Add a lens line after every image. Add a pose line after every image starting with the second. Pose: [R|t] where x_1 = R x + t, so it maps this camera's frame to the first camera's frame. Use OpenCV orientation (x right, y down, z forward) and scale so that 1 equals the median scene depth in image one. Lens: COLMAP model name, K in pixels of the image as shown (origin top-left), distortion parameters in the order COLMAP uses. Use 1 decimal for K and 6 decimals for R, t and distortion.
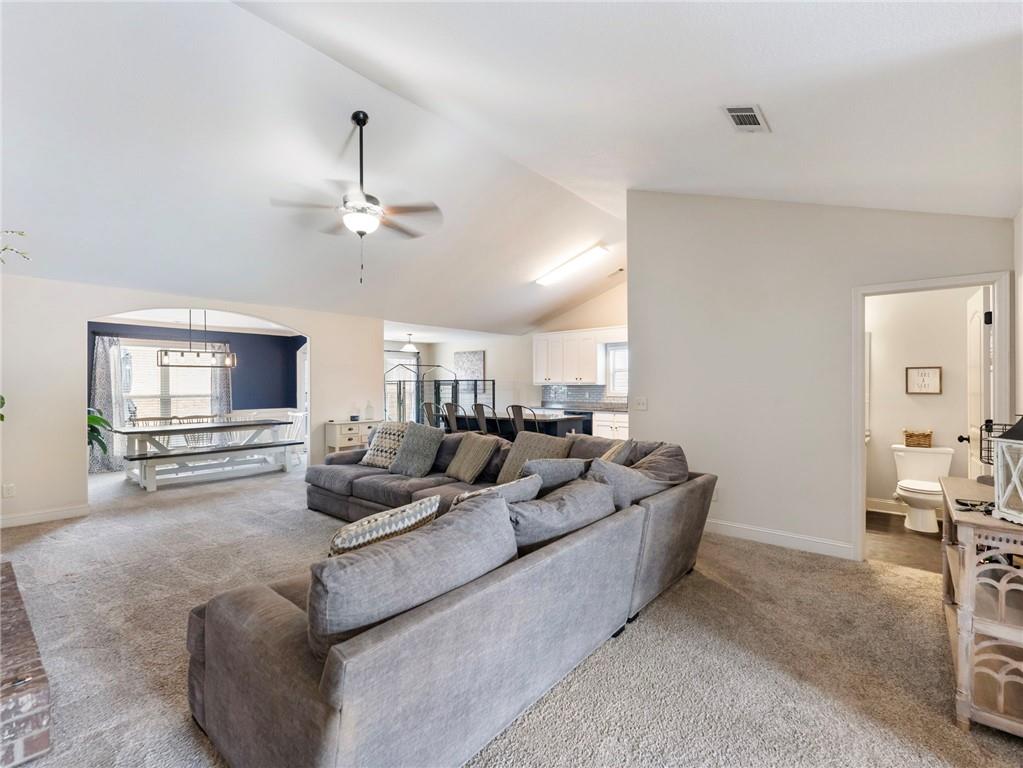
lens RADIAL K [[471.8, 0, 515.0], [0, 471.8, 387.7], [0, 0, 1]] dist [-0.000231, 0.000143]
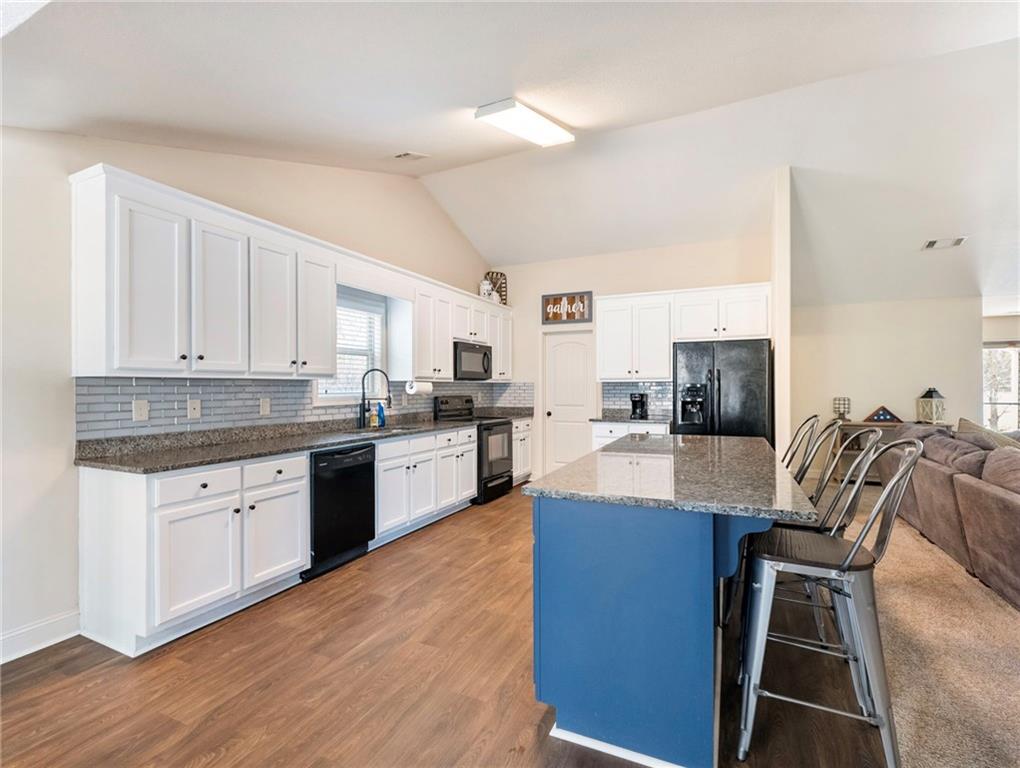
lens RADIAL K [[470.4, 0, 513.5], [0, 470.4, 387.7], [0, 0, 1]] dist [-0.000231, 0.000143]
pose [[-0.252574, 0.005149, 0.967564, -0.321984], [0.010639, 0.999940, -0.002544, 0.004210], [-0.967519, 0.009651, -0.252613, 1.117493]]
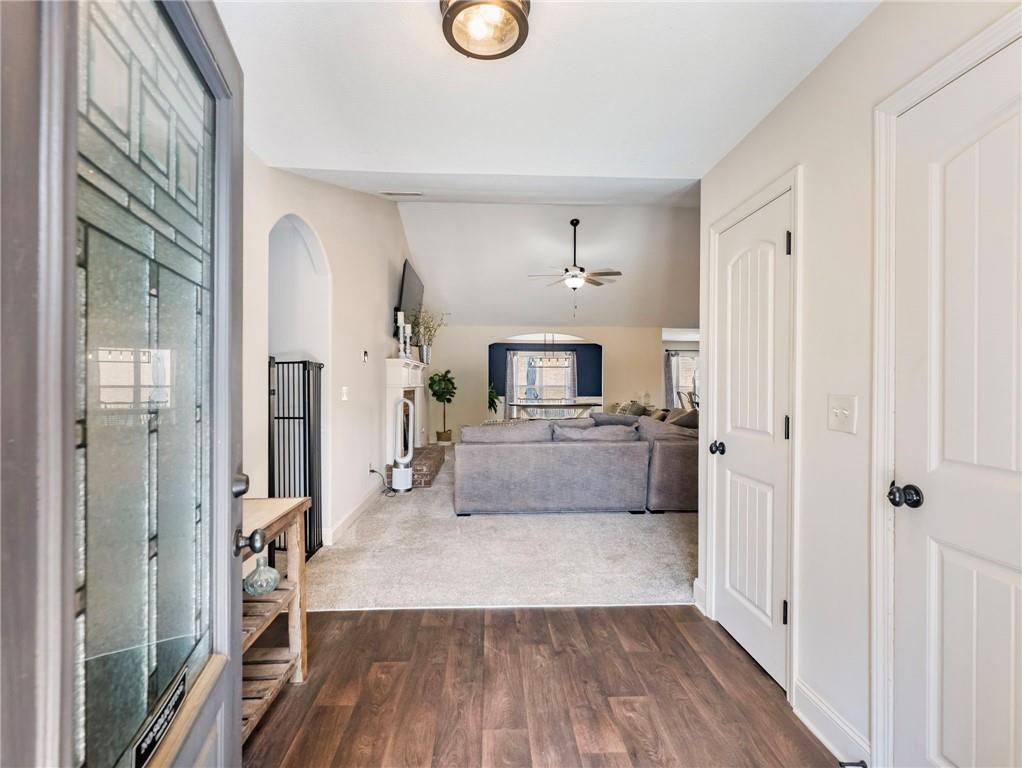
lens RADIAL K [[475.9, 0, 514.0], [0, 475.9, 387.8], [0, 0, 1]] dist [0.001564, 0.000029]
pose [[0.683019, 0.009690, -0.730336, 0.401195], [-0.008994, 0.999948, 0.004855, 0.017067], [0.730345, 0.003252, 0.683071, -0.180465]]
